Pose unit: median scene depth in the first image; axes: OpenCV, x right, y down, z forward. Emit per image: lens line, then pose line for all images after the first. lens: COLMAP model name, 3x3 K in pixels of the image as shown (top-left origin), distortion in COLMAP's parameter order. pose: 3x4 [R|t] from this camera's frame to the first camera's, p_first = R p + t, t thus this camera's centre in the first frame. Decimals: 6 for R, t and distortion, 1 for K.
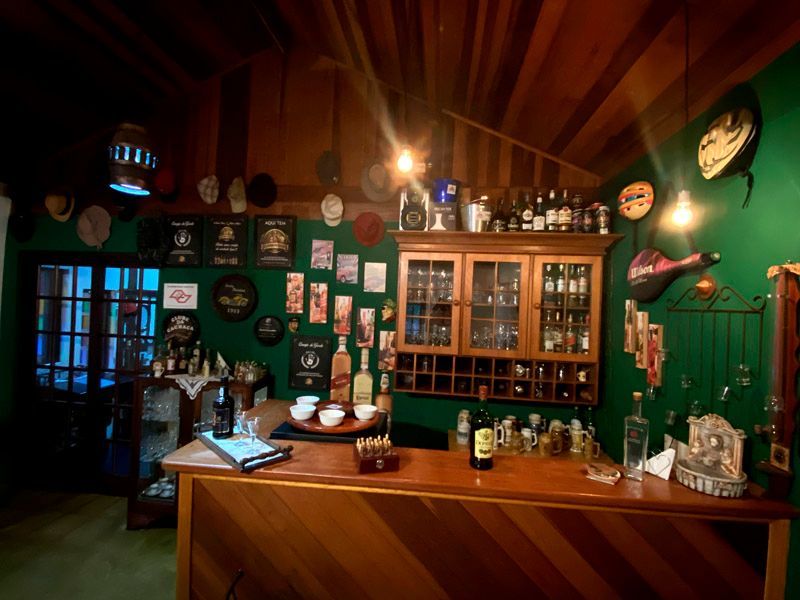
lens RADIAL K [[512.6, 0, 387.7], [0, 512.6, 300.1], [0, 0, 1]] dist [0.033203, -0.045869]
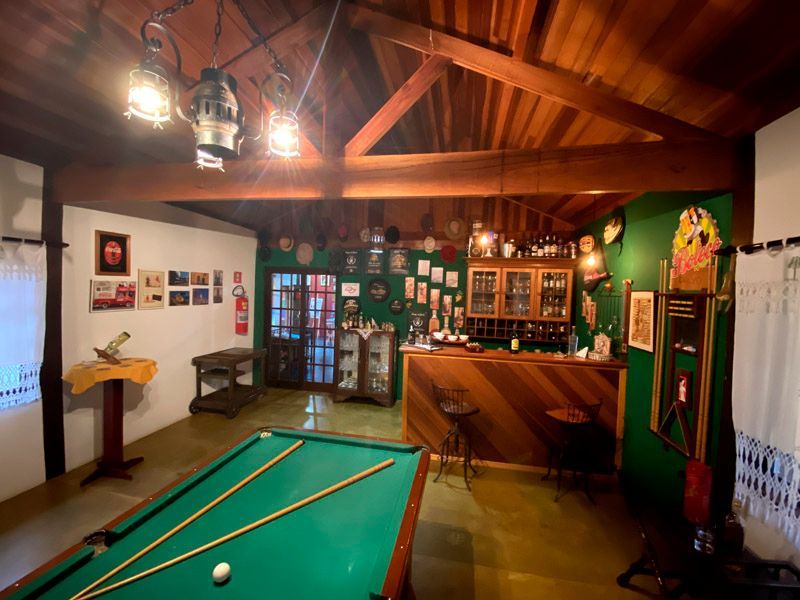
lens RADIAL K [[326.6, 0, 402.6], [0, 326.6, 301.5], [0, 0, 1]] dist [0.021595, -0.021119]
pose [[0.992256, -0.001937, -0.124195, -0.072308], [0.006239, 0.999393, 0.034263, -0.005745], [0.124053, -0.034773, 0.991666, -0.305192]]
